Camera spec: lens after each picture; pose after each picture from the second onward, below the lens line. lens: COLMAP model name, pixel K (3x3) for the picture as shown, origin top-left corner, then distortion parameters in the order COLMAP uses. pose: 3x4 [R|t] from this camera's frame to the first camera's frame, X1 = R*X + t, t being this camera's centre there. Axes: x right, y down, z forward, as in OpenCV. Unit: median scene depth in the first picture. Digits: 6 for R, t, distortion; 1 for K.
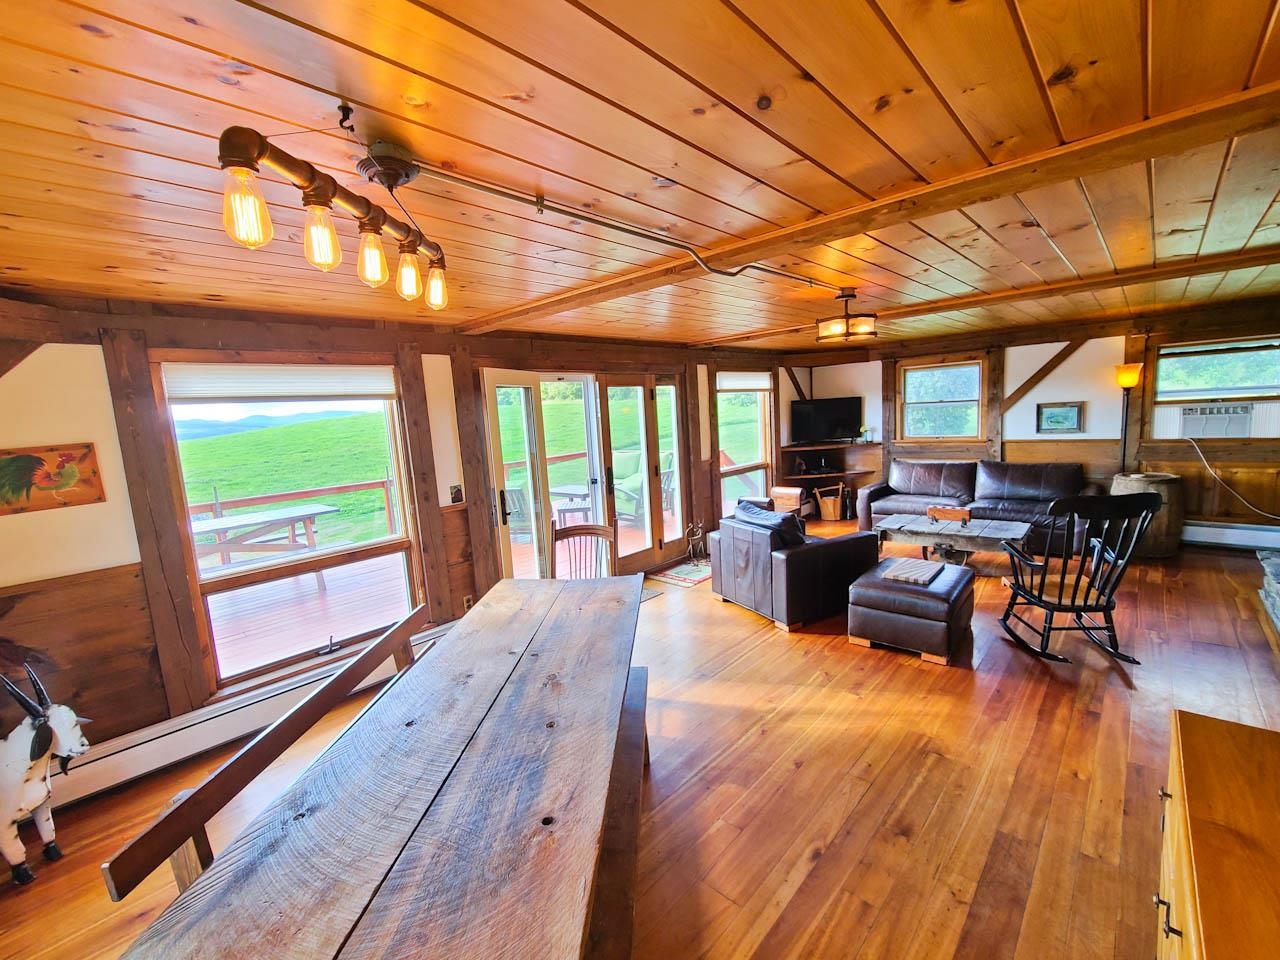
lens RADIAL K [[553.5, 0, 650.3], [0, 553.5, 483.2], [0, 0, 1]] dist [-0.000528, -0.000196]
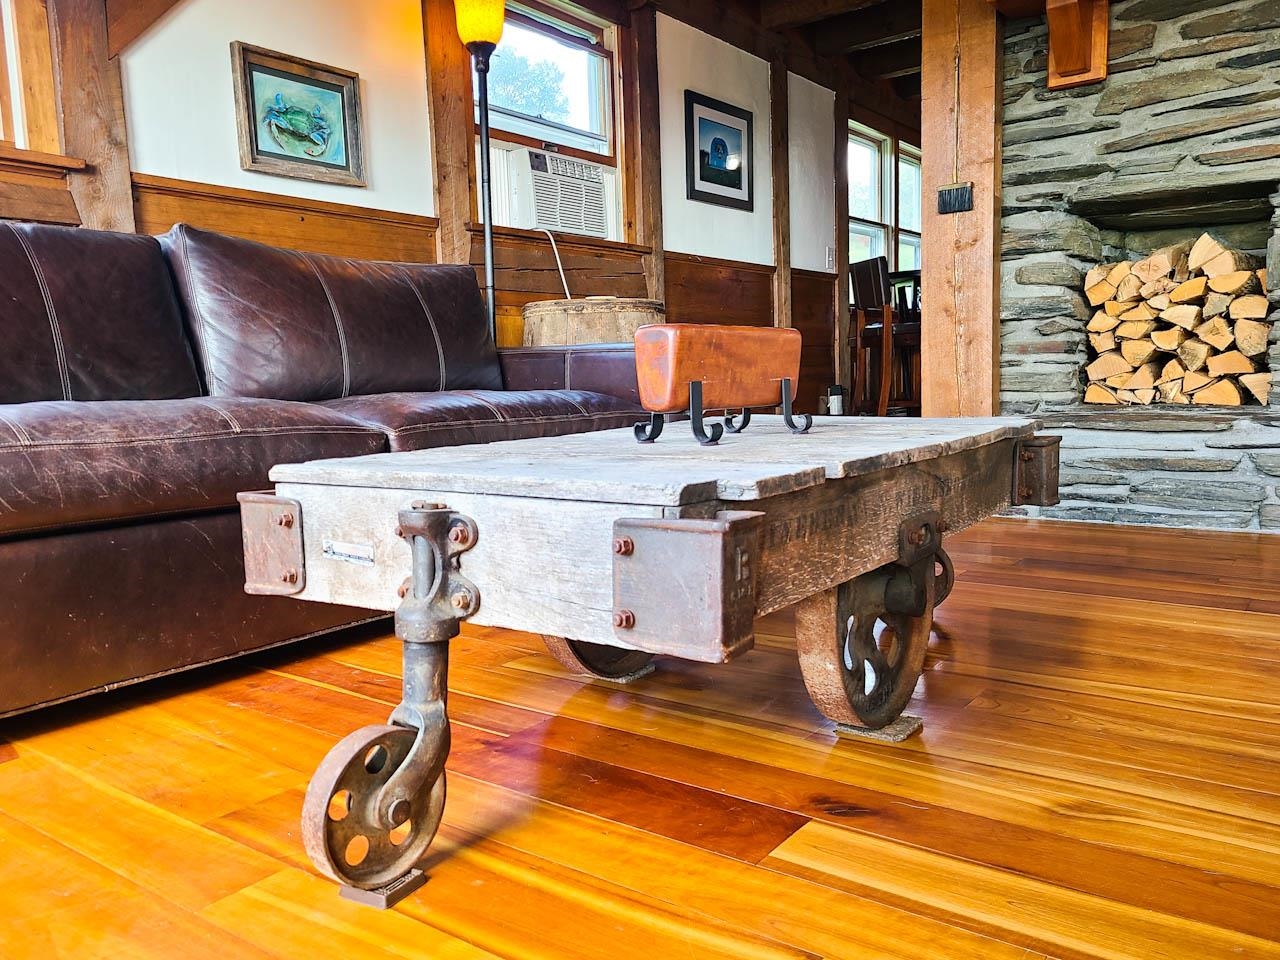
lens RADIAL K [[1004.4, 0, 640.0], [0, 1004.4, 480.0], [0, 0, 1]] dist [0.043858, 0.000081]
pose [[-0.084275, -0.040804, 0.995607, 0.279320], [0.169719, 0.983974, 0.054693, 0.074298], [-0.981882, 0.173583, -0.075999, 1.157059]]
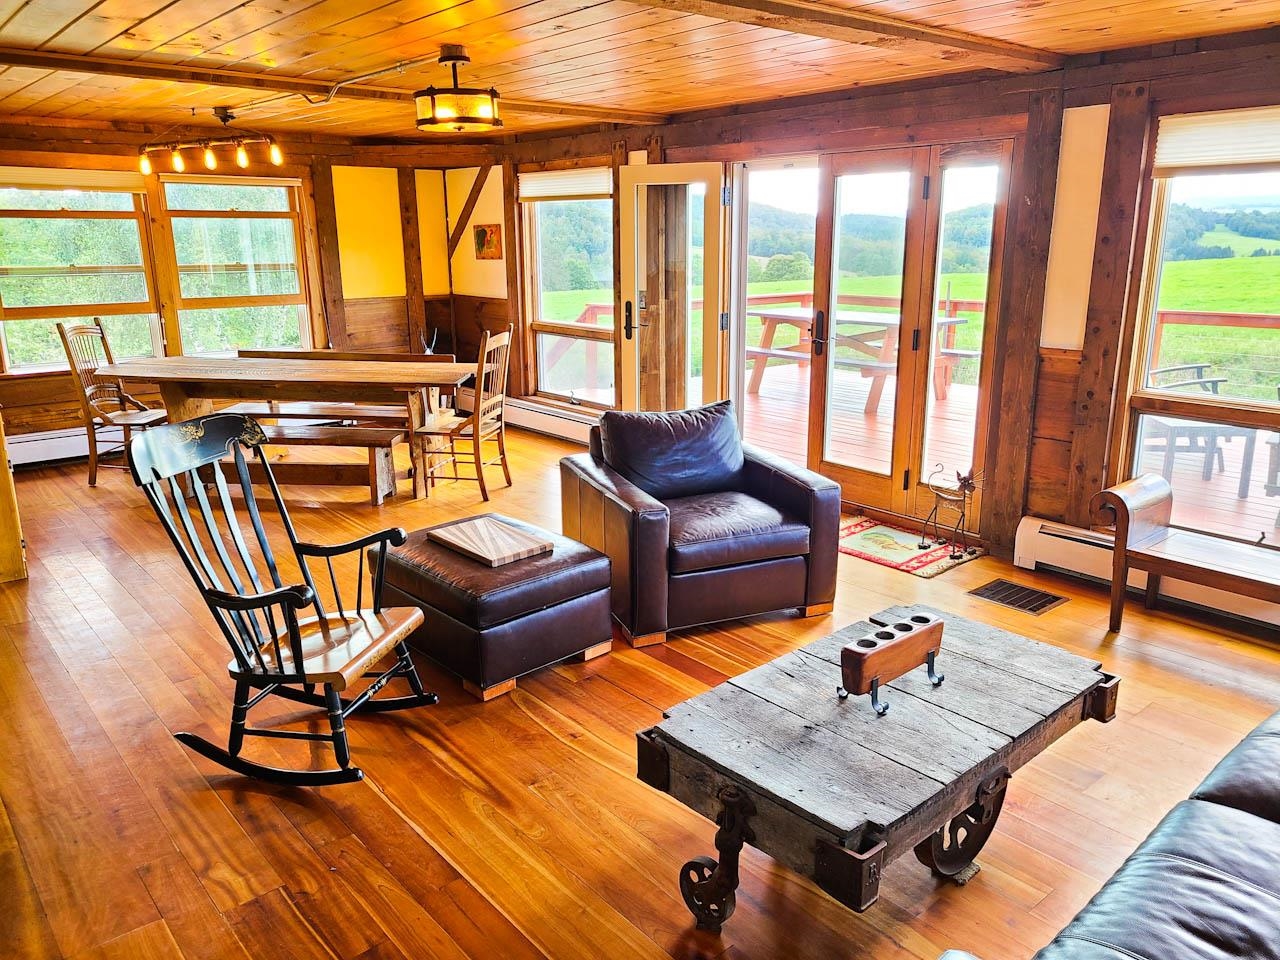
lens RADIAL K [[942.7, 0, 648.6], [0, 942.7, 471.6], [0, 0, 1]] dist [0.033065, -0.004794]
pose [[-0.123690, 0.299084, -0.946176, 1.084187], [-0.123380, 0.941464, 0.313724, -0.180170], [0.984621, 0.155543, -0.079548, 0.989382]]
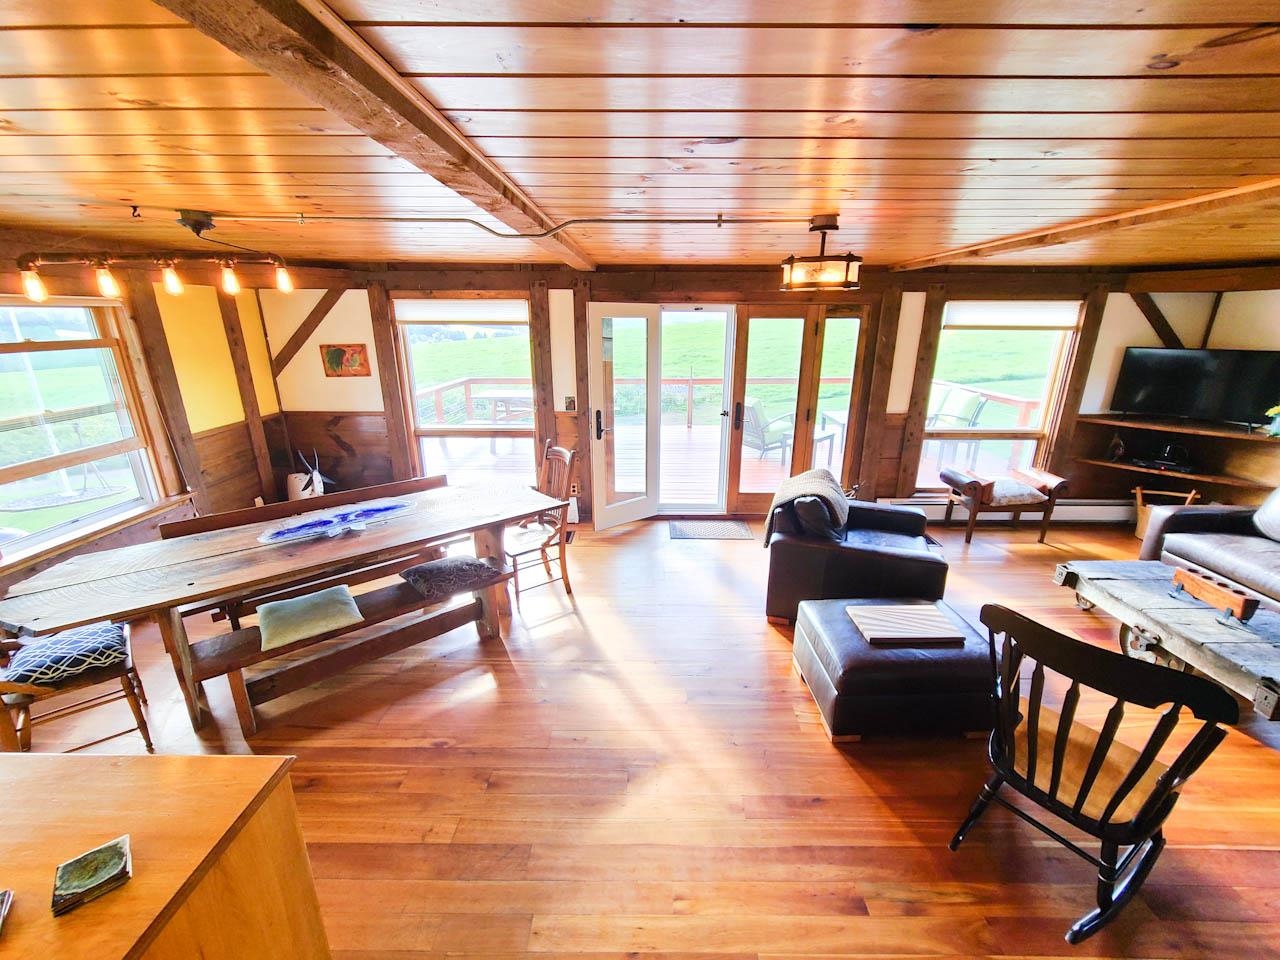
lens RADIAL K [[523.1, 0, 649.6], [0, 523.1, 483.1], [0, 0, 1]] dist [-0.000826, -0.003373]
pose [[0.665029, 0.278138, -0.693092, 0.547082], [-0.140954, 0.958127, 0.249249, -0.108479], [0.733395, -0.068064, 0.676387, 0.254819]]
